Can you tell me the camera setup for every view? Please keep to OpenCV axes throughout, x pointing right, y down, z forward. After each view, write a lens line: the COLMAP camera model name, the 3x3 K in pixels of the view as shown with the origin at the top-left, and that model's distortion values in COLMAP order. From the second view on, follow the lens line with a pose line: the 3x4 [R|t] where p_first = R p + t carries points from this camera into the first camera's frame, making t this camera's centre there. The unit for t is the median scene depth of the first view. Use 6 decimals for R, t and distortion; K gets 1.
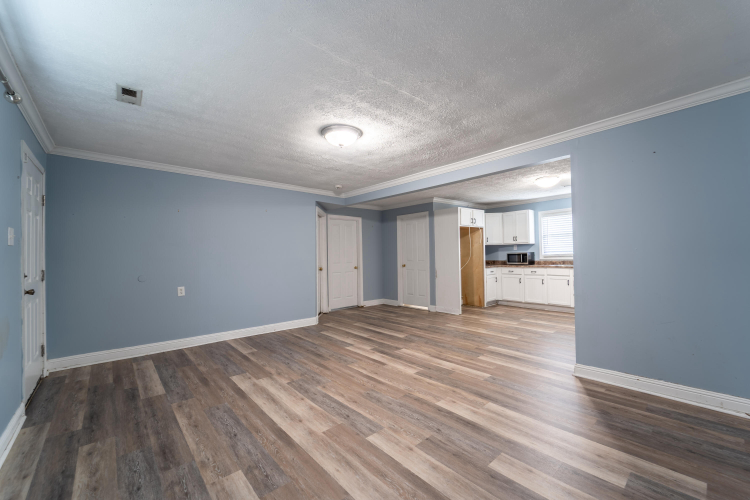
lens RADIAL K [[304.0, 0, 377.4], [0, 304.0, 251.9], [0, 0, 1]] dist [0.002680, -0.000724]
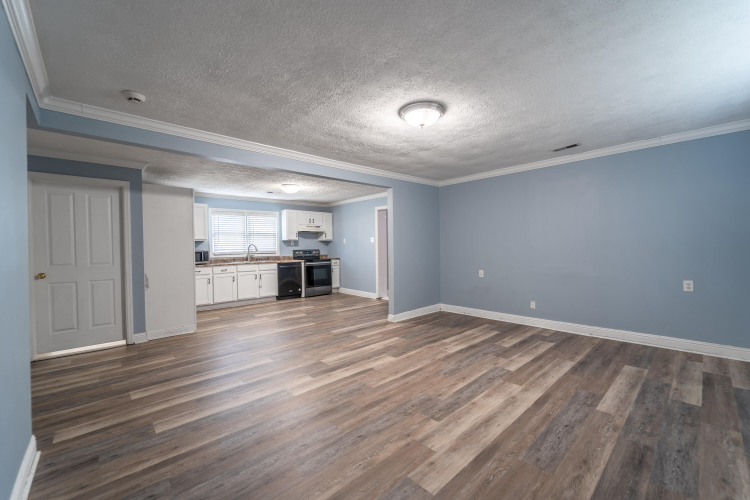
lens RADIAL K [[304.0, 0, 377.4], [0, 304.0, 251.9], [0, 0, 1]] dist [0.002680, -0.000724]
pose [[-0.020767, 0.000097, 0.999784, -0.892731], [0.008065, 0.999967, 0.000071, 0.021660], [-0.999752, 0.008064, -0.020767, 1.010478]]
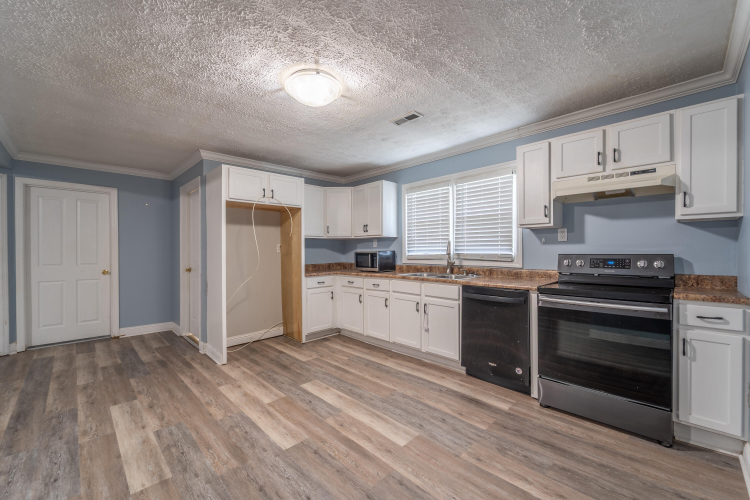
lens RADIAL K [[304.0, 0, 377.4], [0, 304.0, 251.9], [0, 0, 1]] dist [0.002680, -0.000724]
pose [[0.998115, 0.014470, 0.059639, 0.915666], [-0.014903, 0.999866, 0.006828, -0.002008], [-0.059532, -0.007703, 0.998197, 0.806594]]
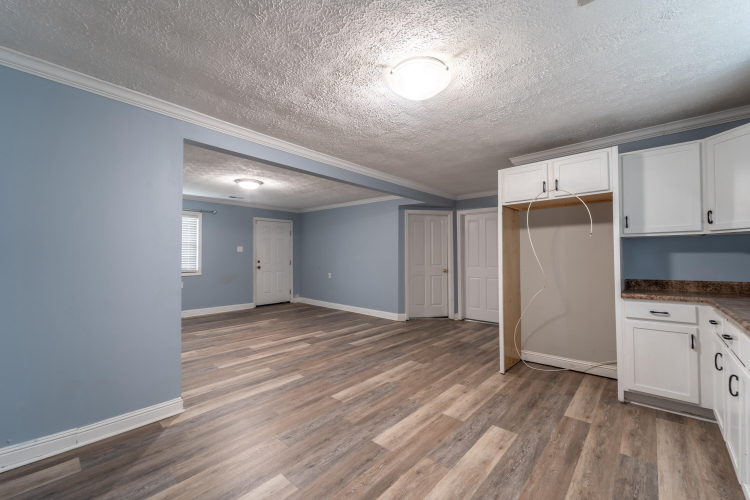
lens RADIAL K [[304.0, 0, 377.4], [0, 304.0, 251.9], [0, 0, 1]] dist [0.002680, -0.000724]
pose [[0.114028, 0.002210, -0.993475, 1.386730], [0.004529, 0.999986, 0.002745, -0.012862], [0.993467, -0.004812, 0.114016, 1.309162]]
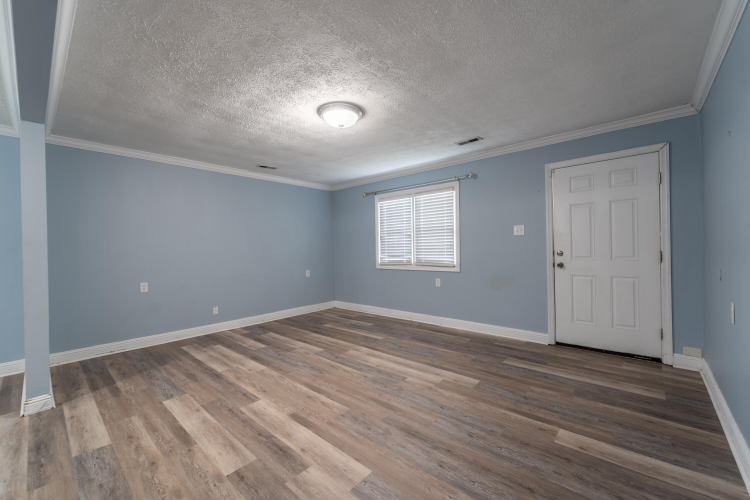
lens RADIAL K [[304.0, 0, 377.4], [0, 304.0, 251.9], [0, 0, 1]] dist [0.002680, -0.000724]
pose [[-0.992396, 0.034533, -0.118145, -0.093109], [0.033832, 0.999396, 0.007934, 0.023374], [0.118348, 0.003876, -0.992965, 1.686299]]
